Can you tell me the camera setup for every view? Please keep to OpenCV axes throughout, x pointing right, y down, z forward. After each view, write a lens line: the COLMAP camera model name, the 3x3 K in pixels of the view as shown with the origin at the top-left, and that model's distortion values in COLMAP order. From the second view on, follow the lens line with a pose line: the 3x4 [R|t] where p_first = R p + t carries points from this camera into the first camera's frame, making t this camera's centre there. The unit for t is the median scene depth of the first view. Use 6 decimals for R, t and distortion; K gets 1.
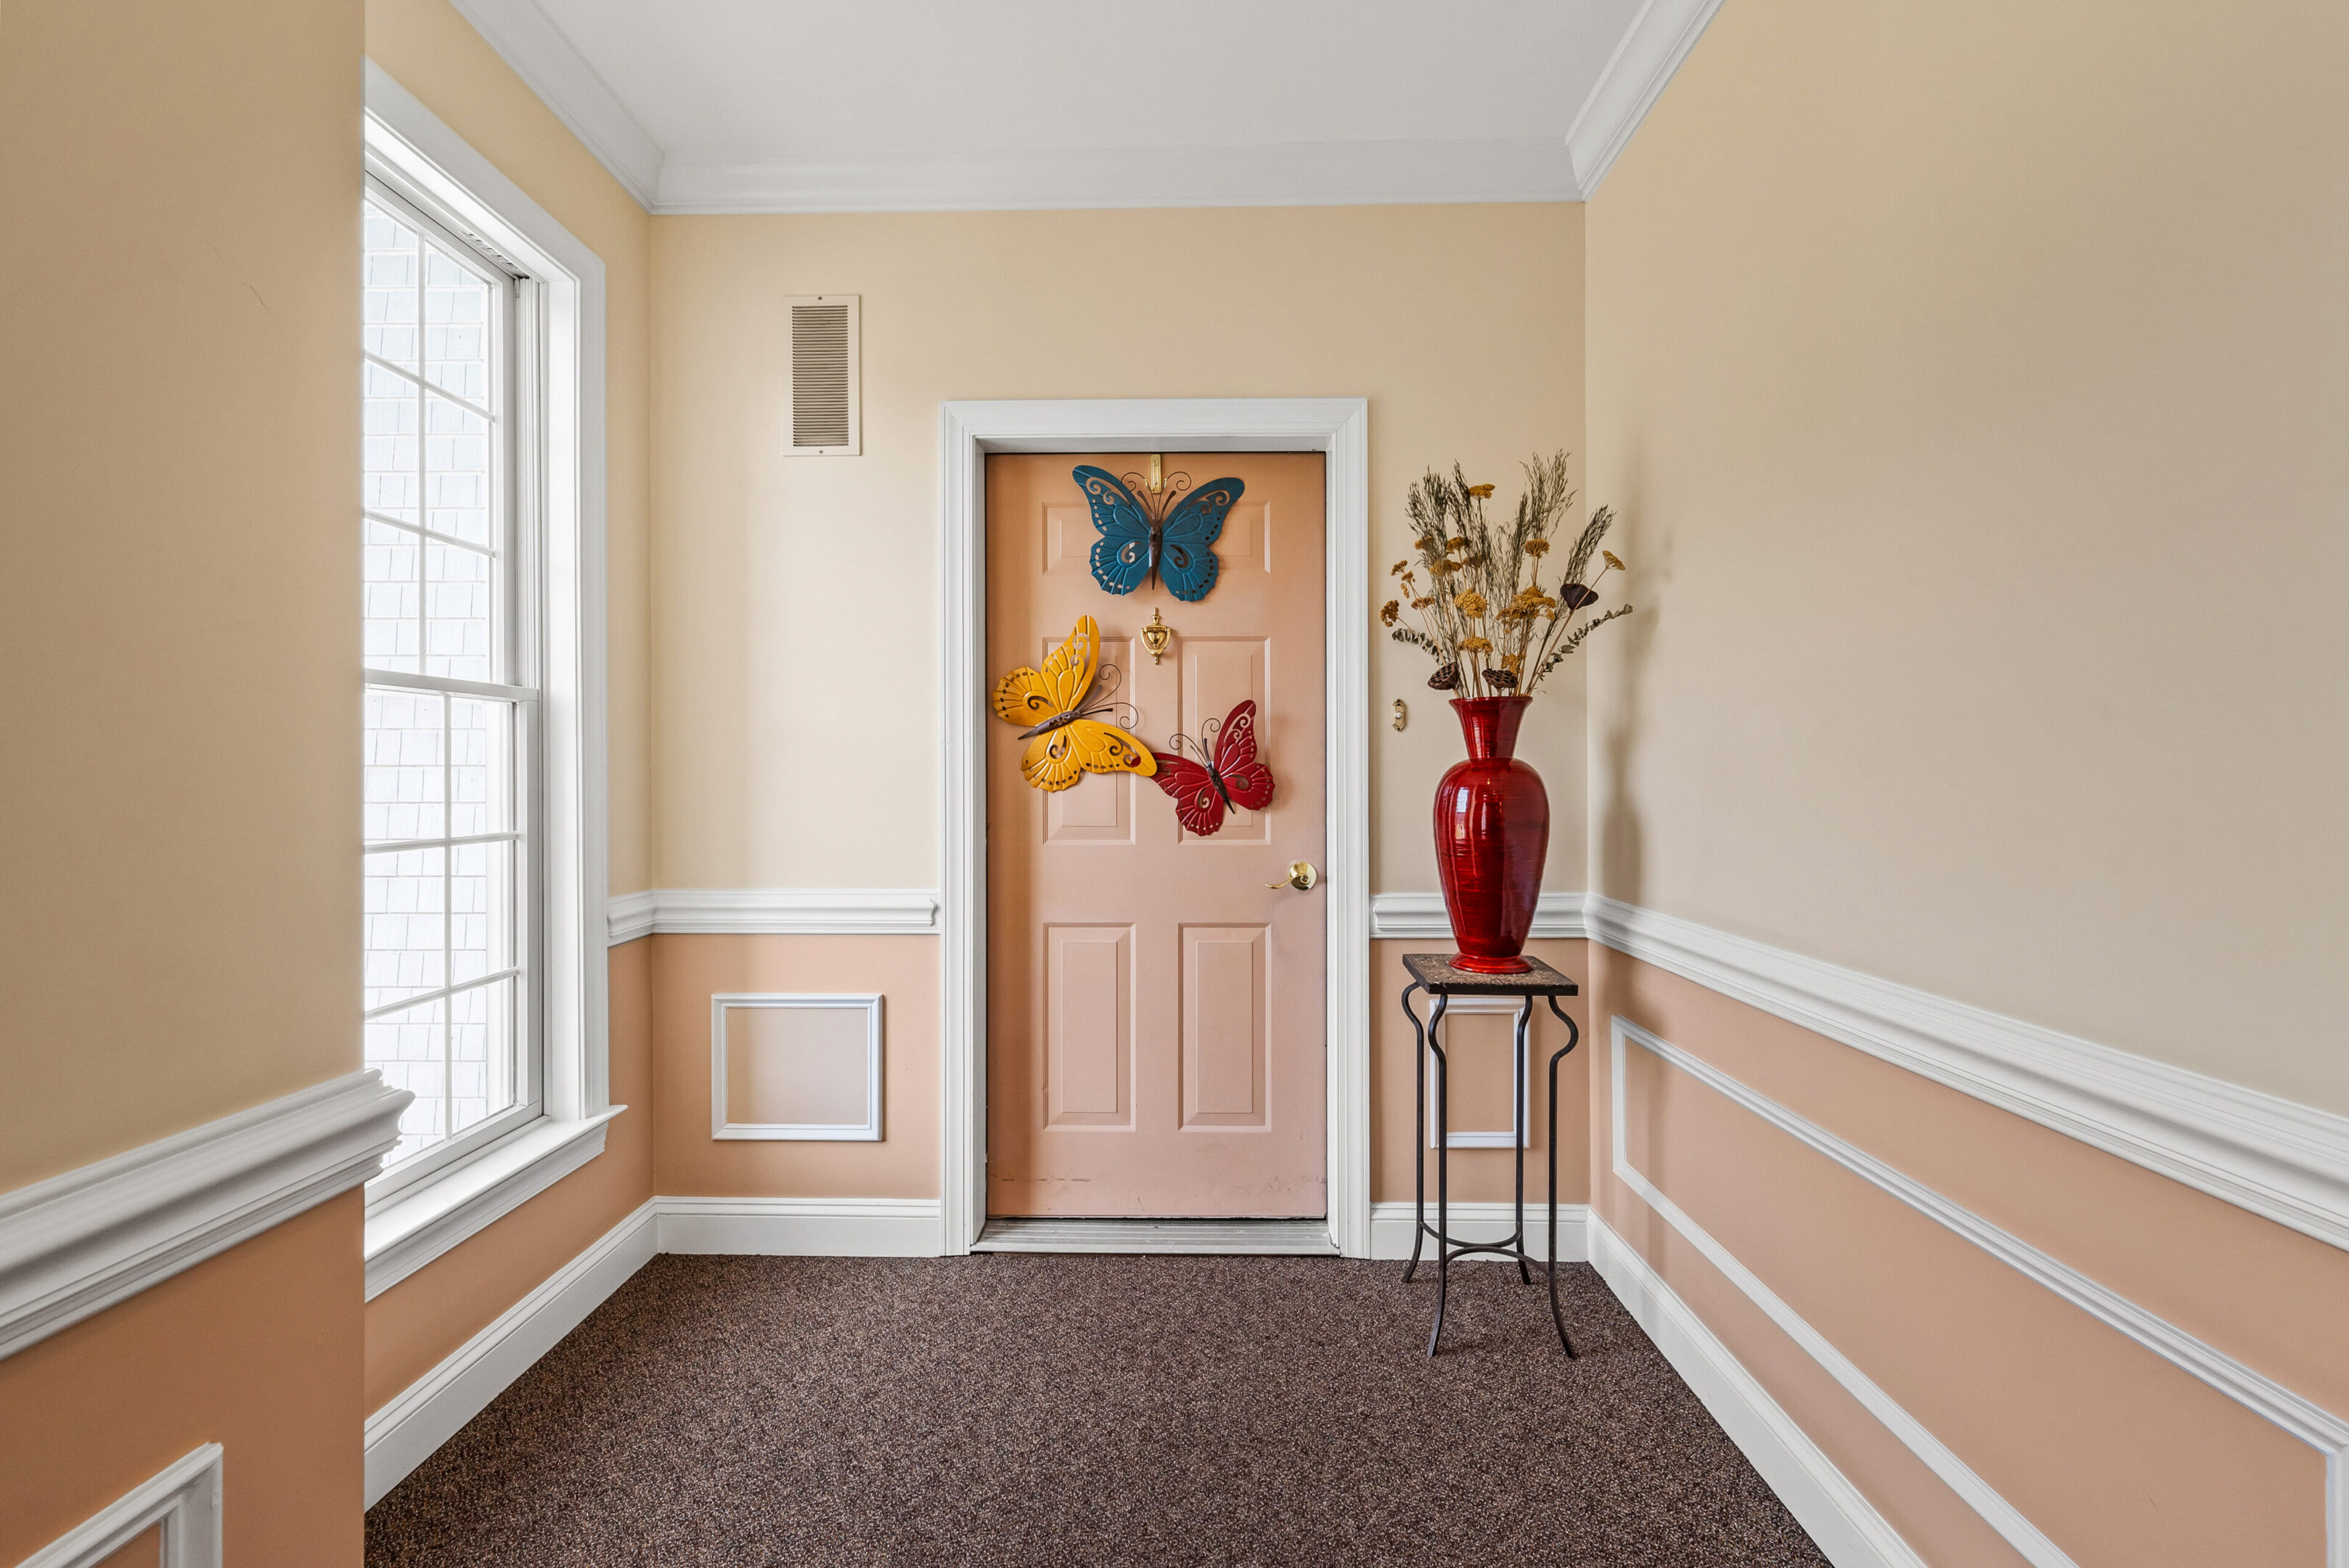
lens RADIAL K [[933.2, 0, 1172.9], [0, 933.2, 777.0], [0, 0, 1]] dist [-0.000701, 0.000364]
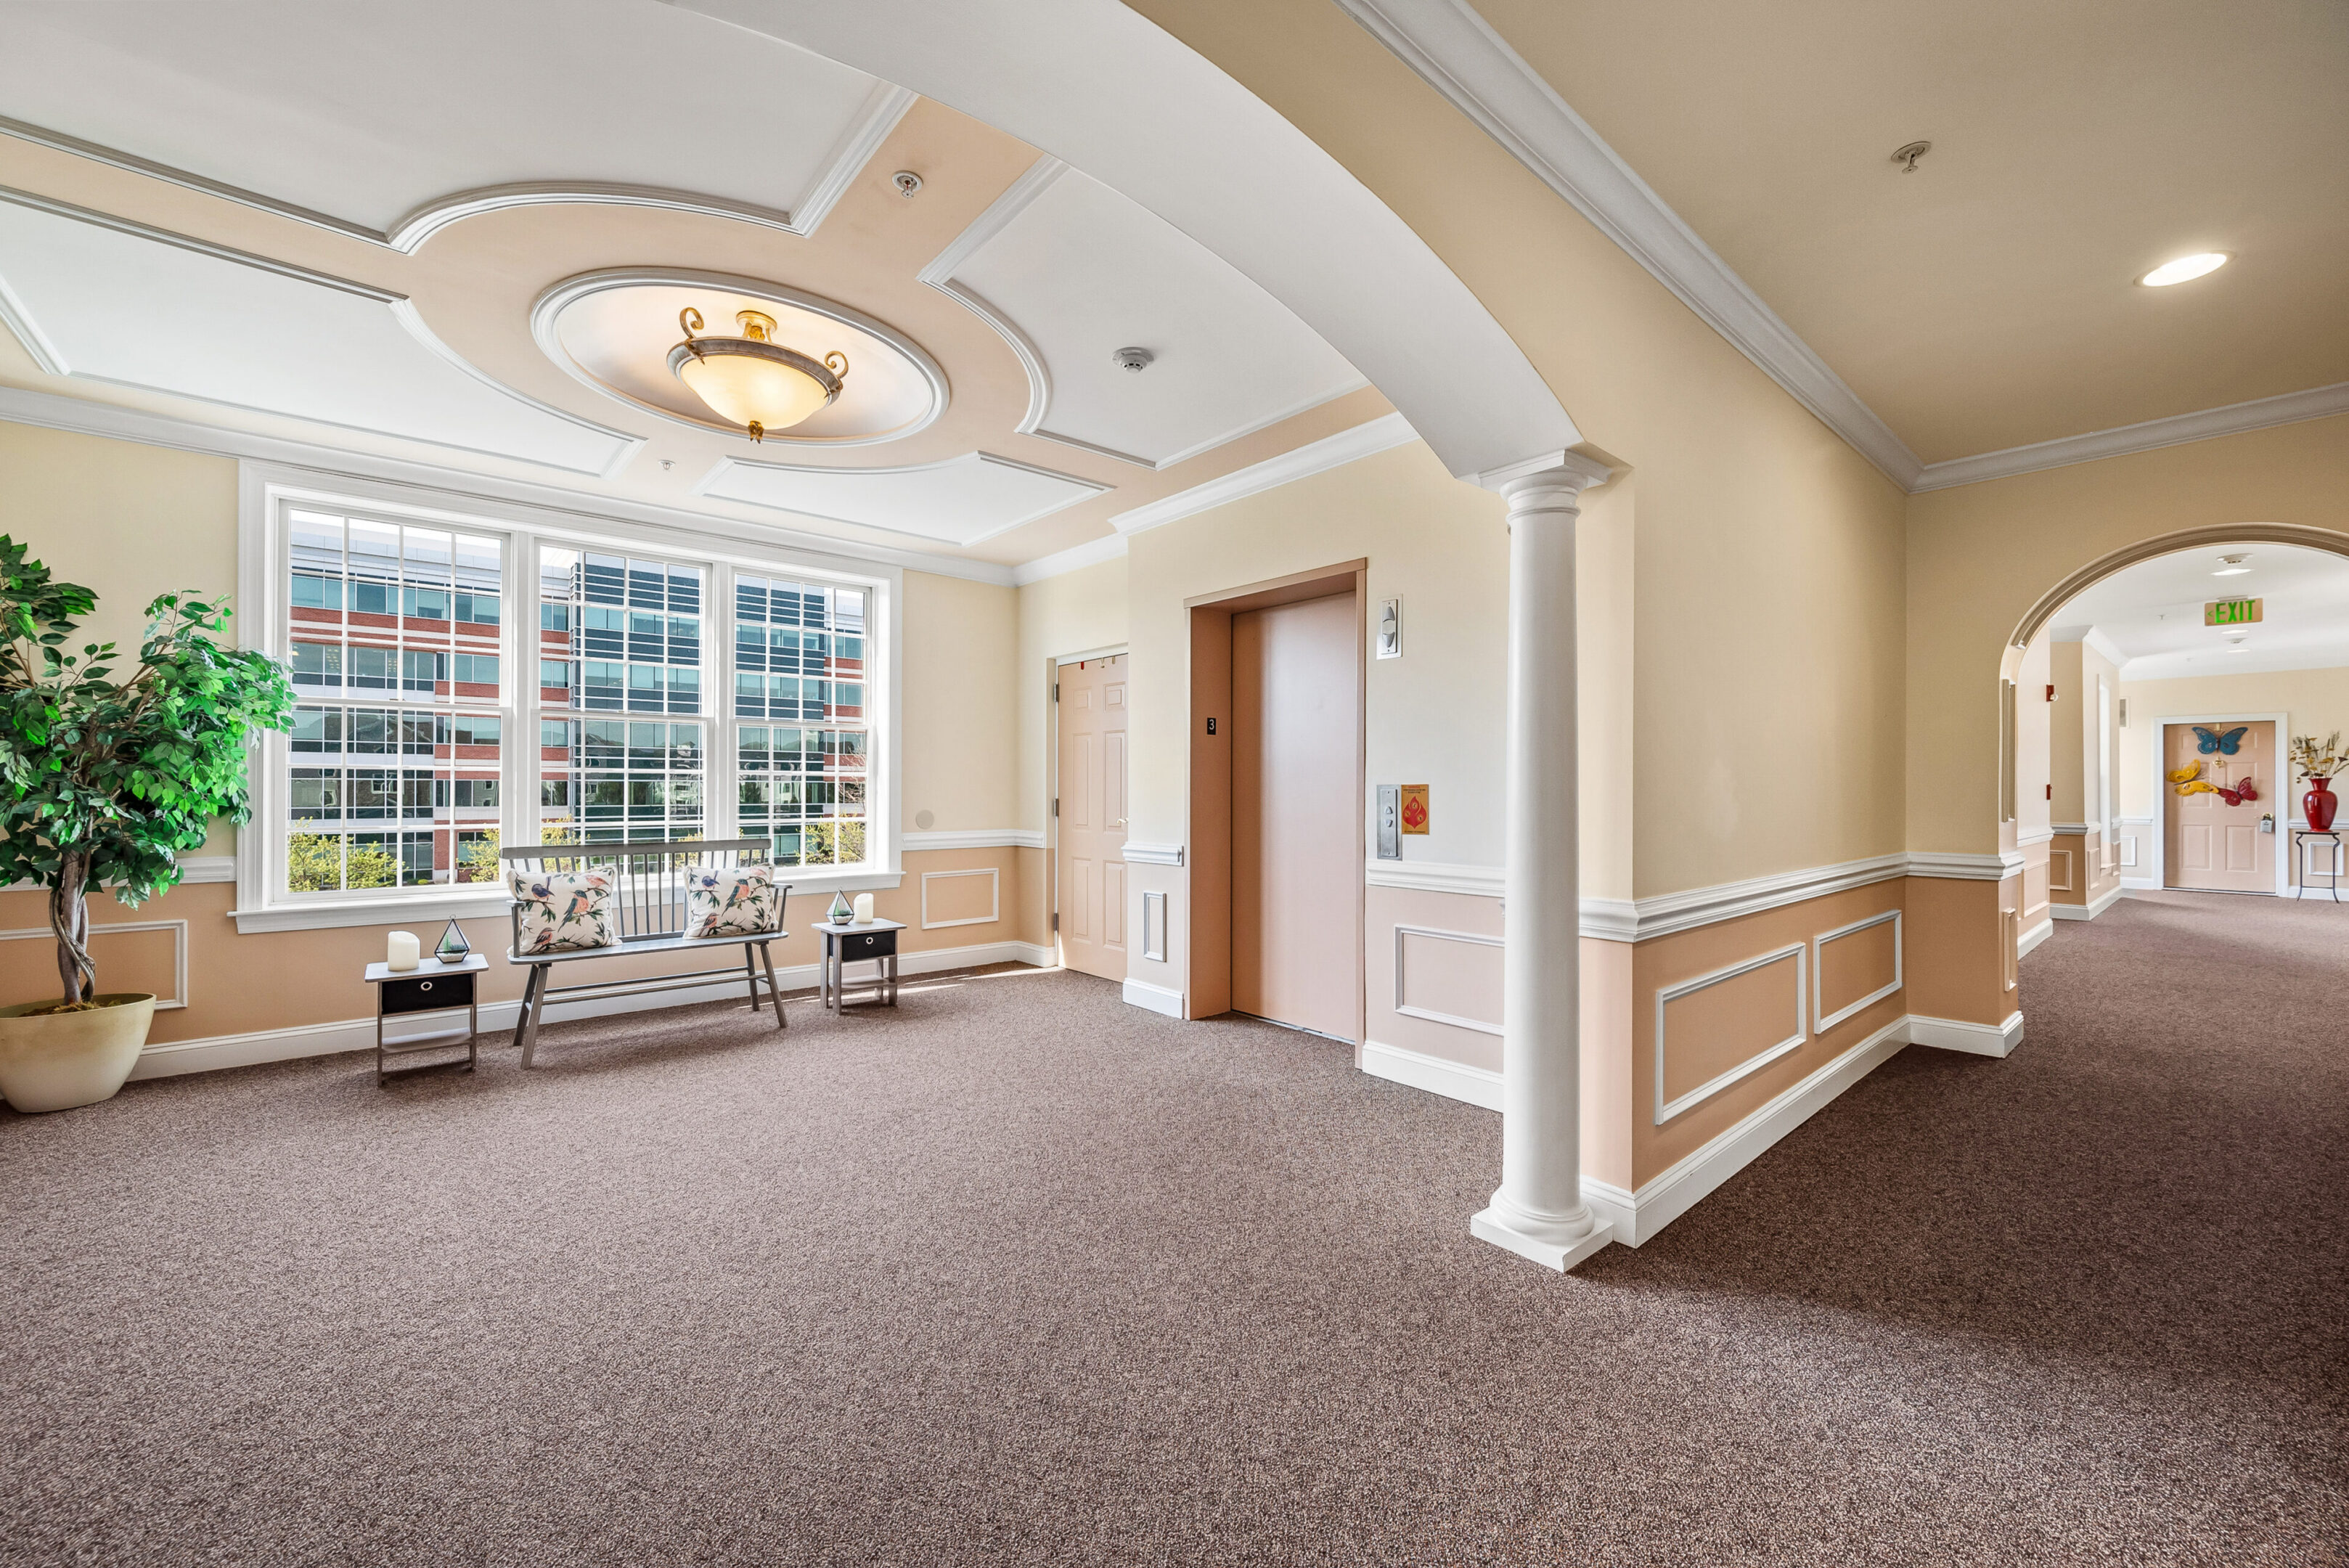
lens RADIAL K [[933.2, 0, 1172.9], [0, 933.2, 777.0], [0, 0, 1]] dist [-0.000701, 0.000364]
pose [[0.675547, -0.001095, -0.737316, -0.110389], [-0.006763, 0.999948, -0.007681, -0.009938], [0.737286, 0.010176, 0.675504, -5.980960]]
